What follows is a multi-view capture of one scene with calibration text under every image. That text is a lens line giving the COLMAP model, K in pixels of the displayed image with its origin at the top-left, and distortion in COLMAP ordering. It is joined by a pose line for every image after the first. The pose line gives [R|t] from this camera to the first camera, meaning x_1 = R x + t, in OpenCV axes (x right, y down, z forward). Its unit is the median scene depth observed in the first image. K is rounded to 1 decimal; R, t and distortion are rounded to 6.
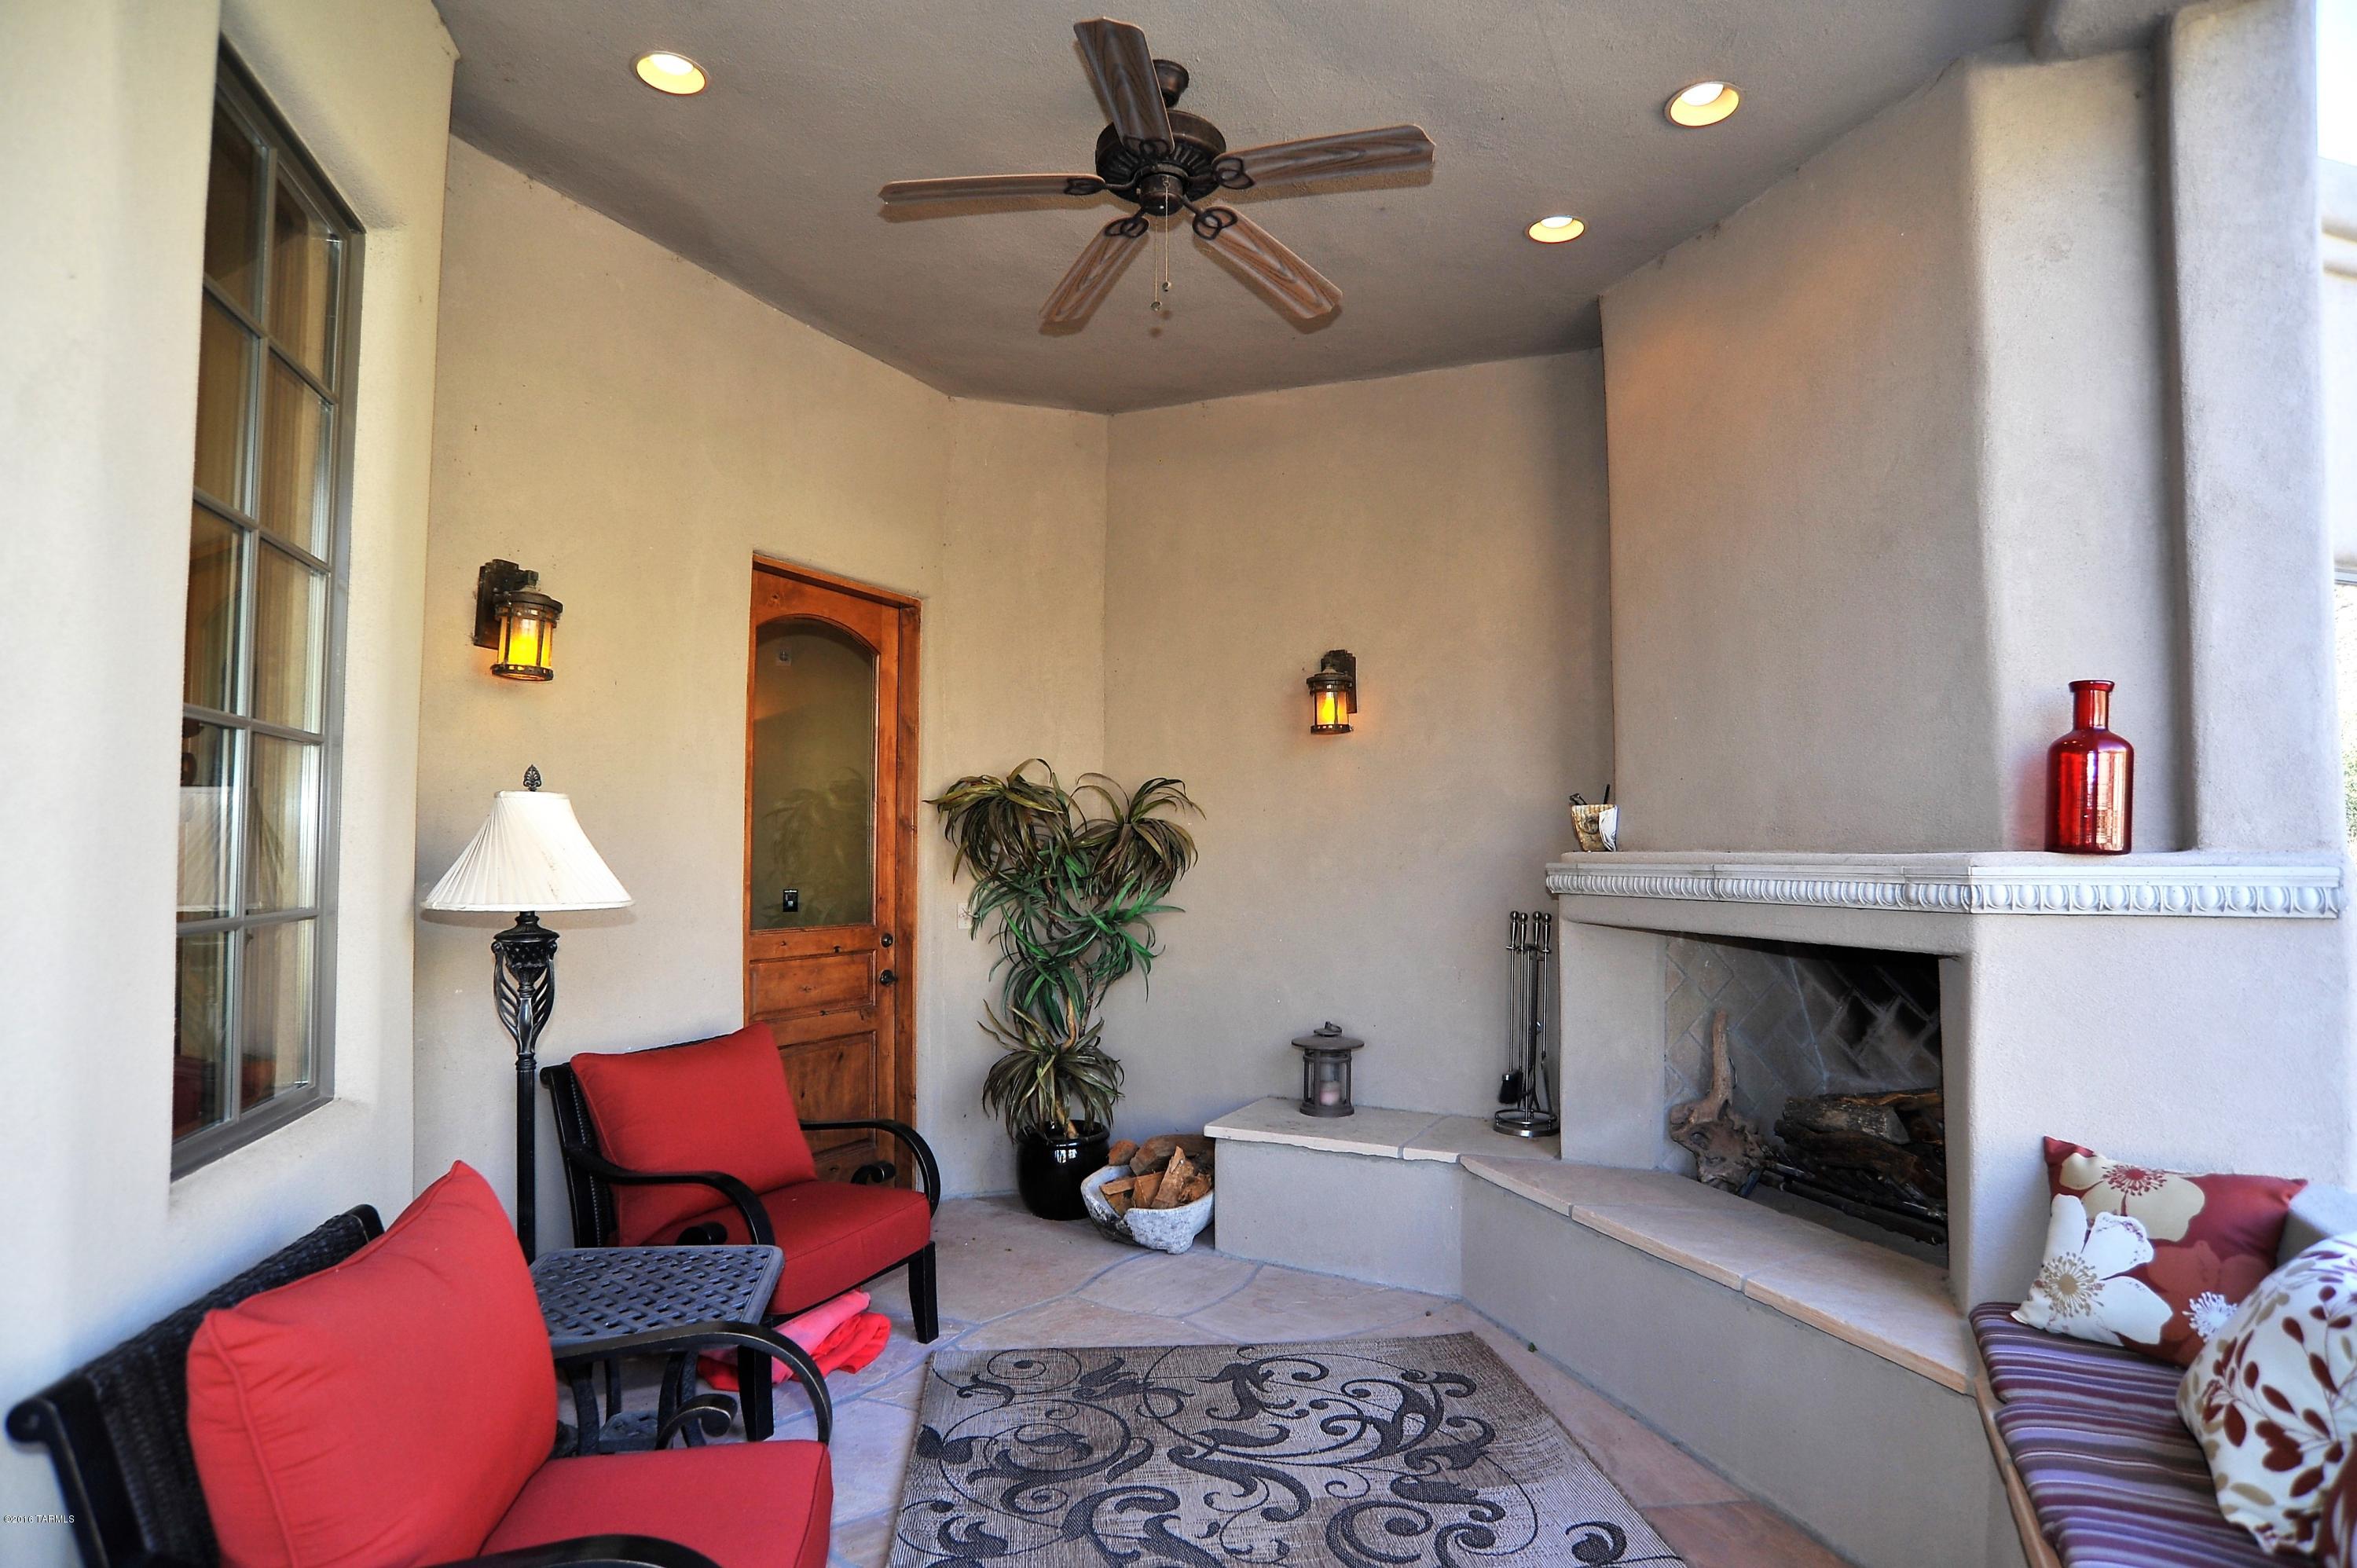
lens RADIAL K [[1245.9, 0, 1182.2], [0, 1245.9, 803.6], [0, 0, 1]] dist [-0.106541, 0.051576]
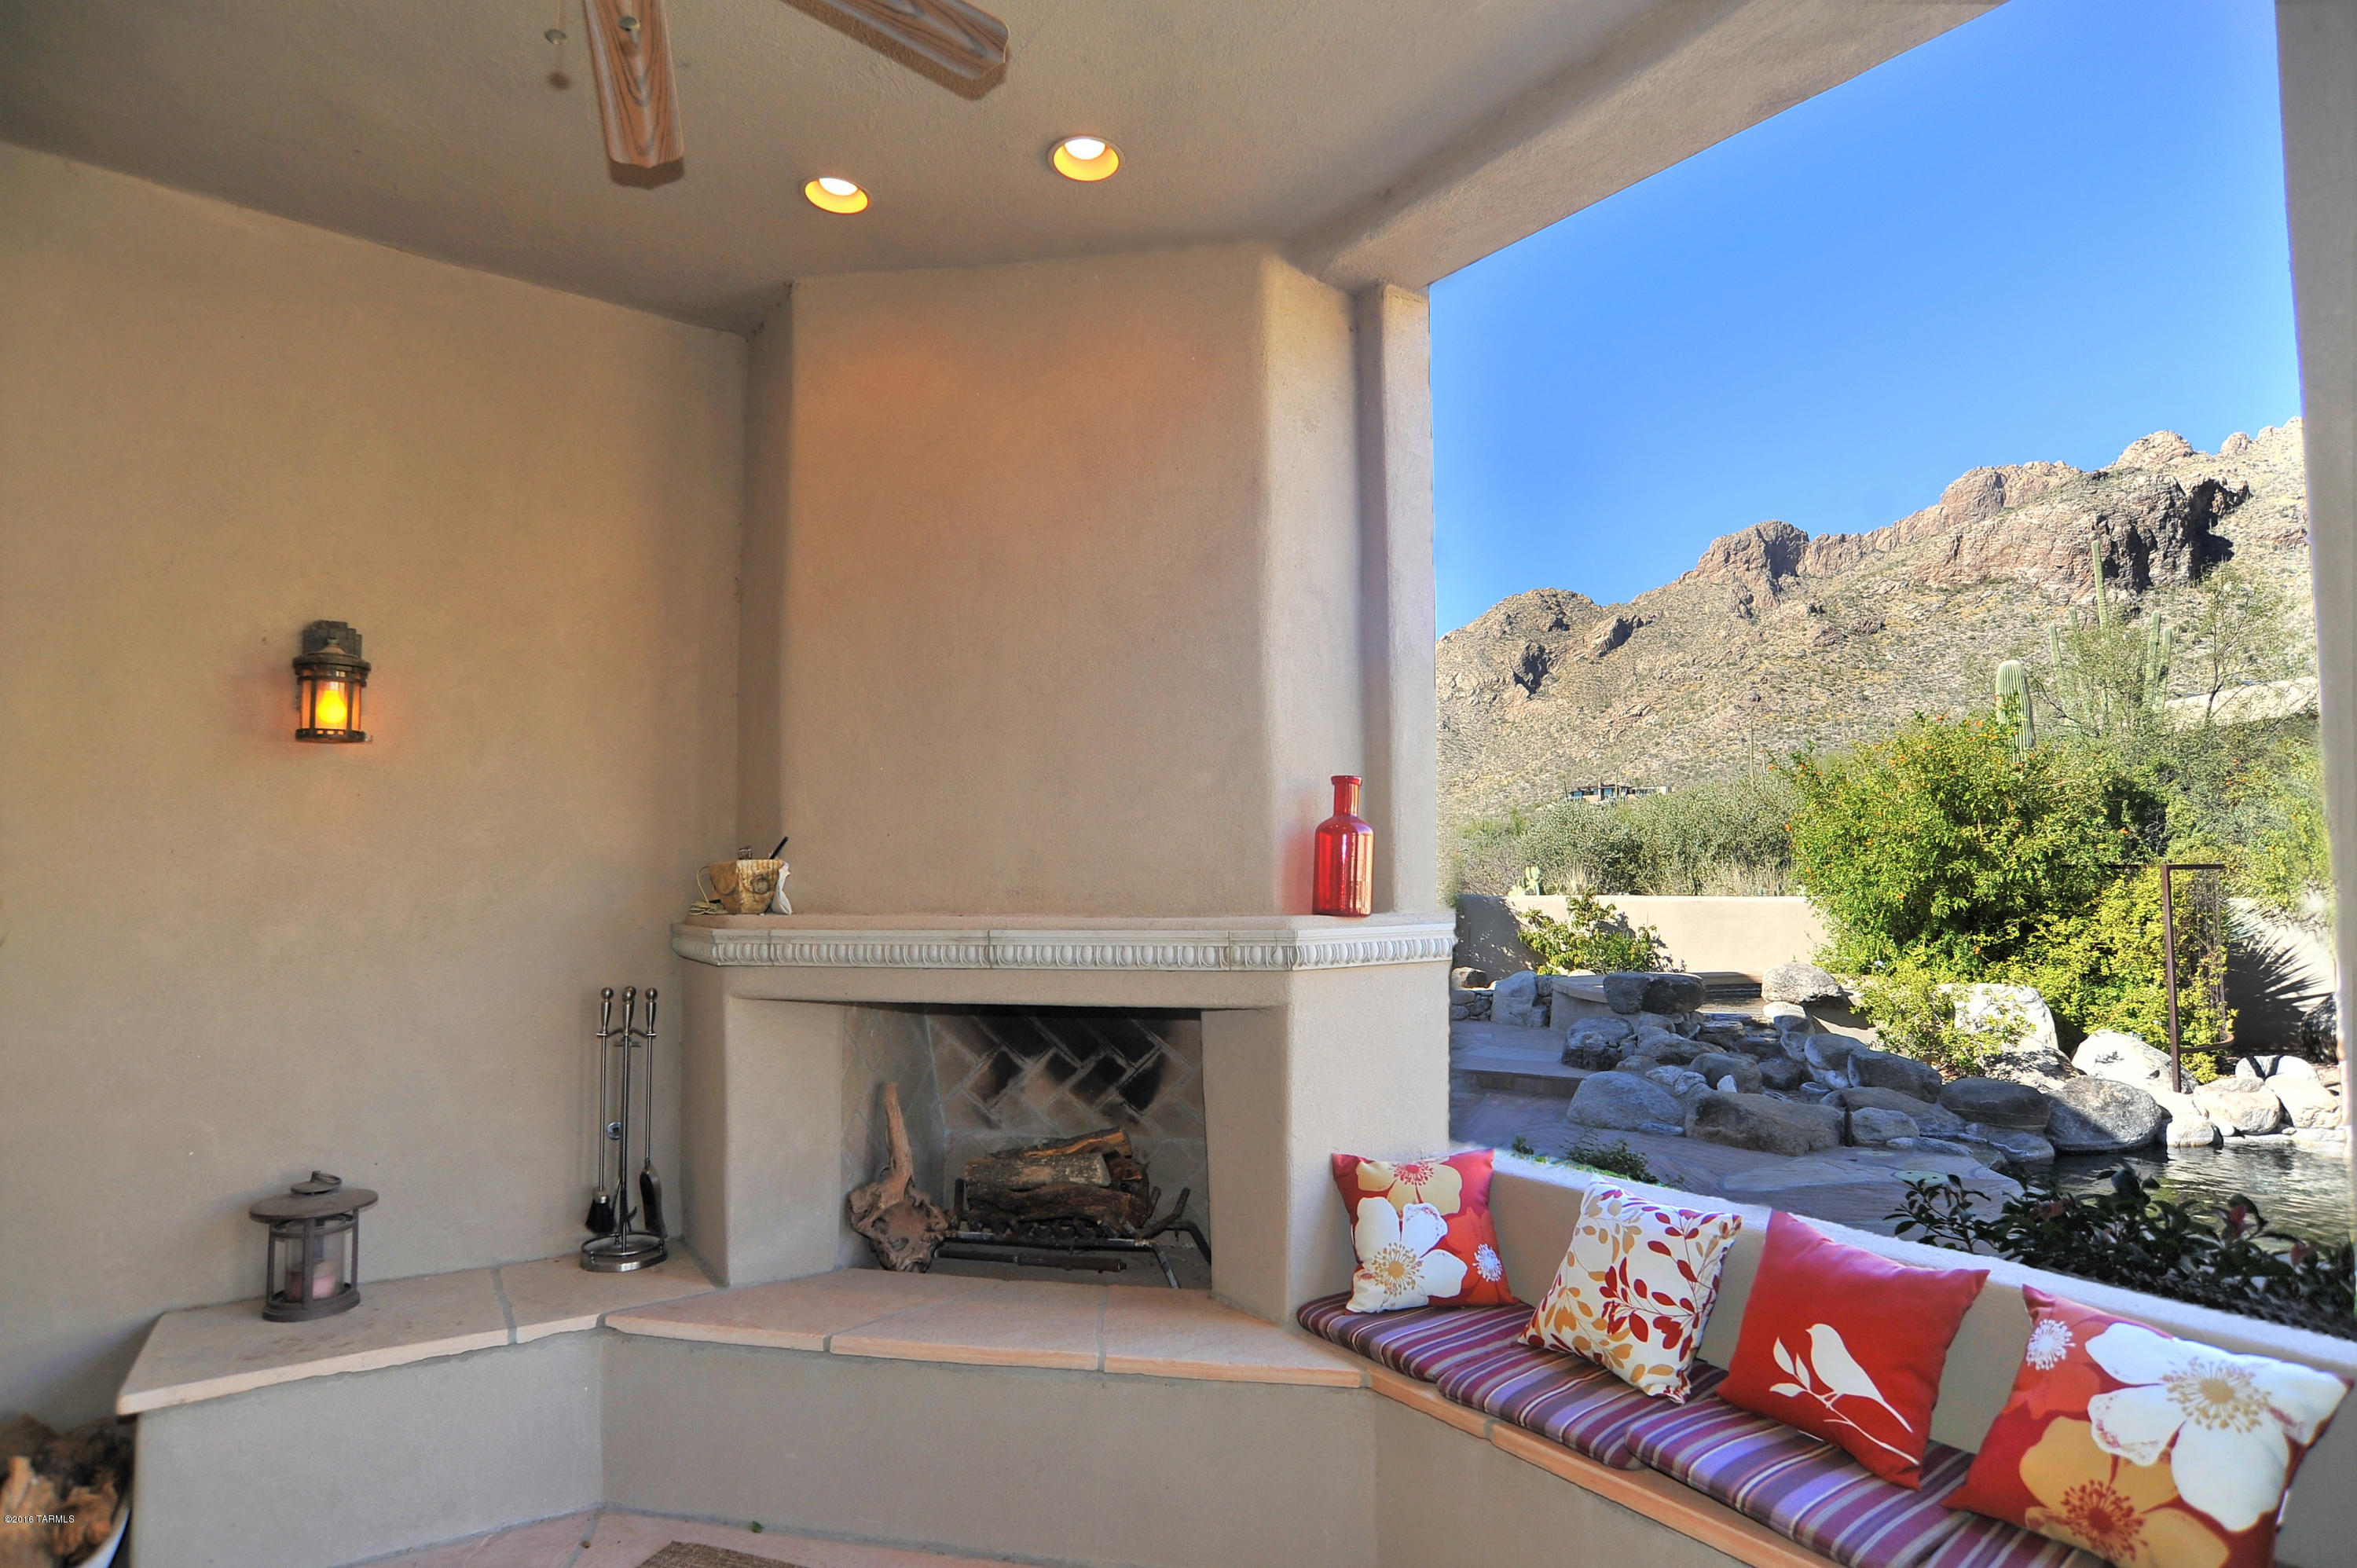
lens RADIAL K [[1251.8, 0, 1150.8], [0, 1251.8, 801.1], [0, 0, 1]] dist [-0.089782, 0.044287]
pose [[0.475433, 0.052694, 0.878173, -0.320636], [-0.027460, 0.998607, -0.045054, -0.008986], [-0.879323, -0.002695, 0.476217, 0.376187]]
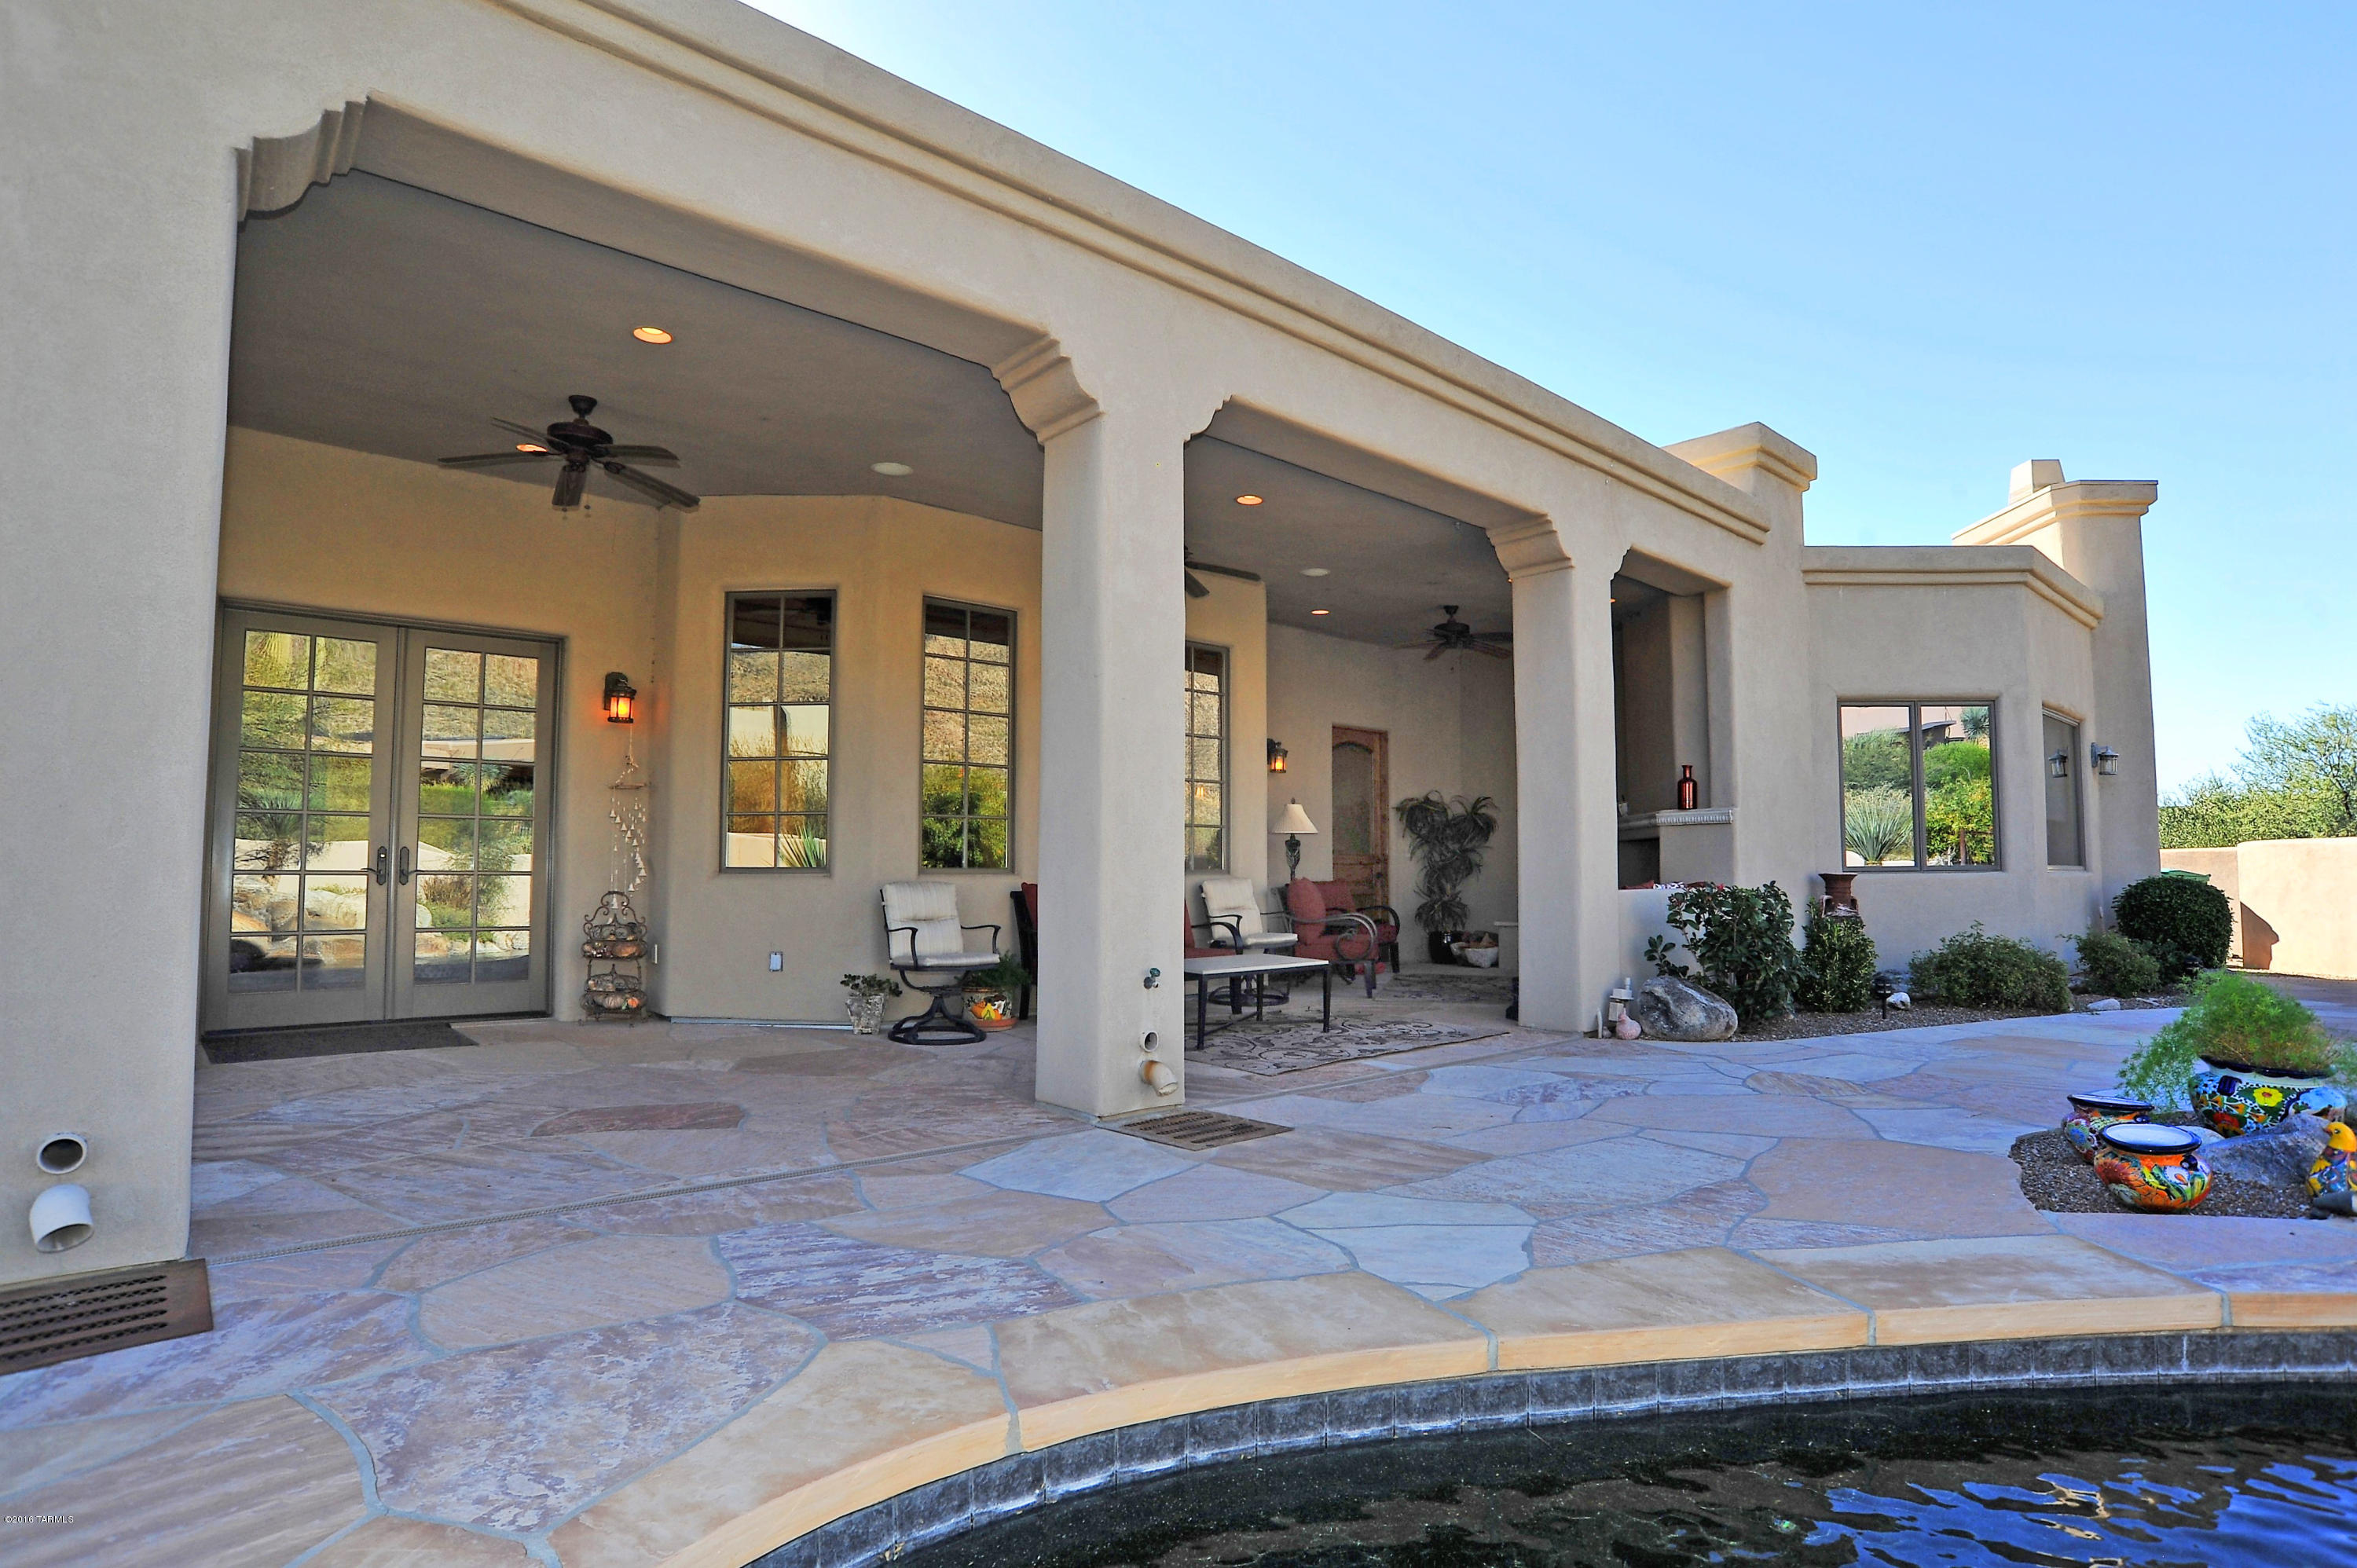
lens RADIAL K [[1245.9, 0, 1182.2], [0, 1245.9, 803.6], [0, 0, 1]] dist [-0.106541, 0.051576]
pose [[0.938241, -0.024249, -0.345132, 0.399962], [0.016882, 0.999561, -0.024337, 0.063846], [0.345571, 0.017008, 0.938239, -2.278089]]
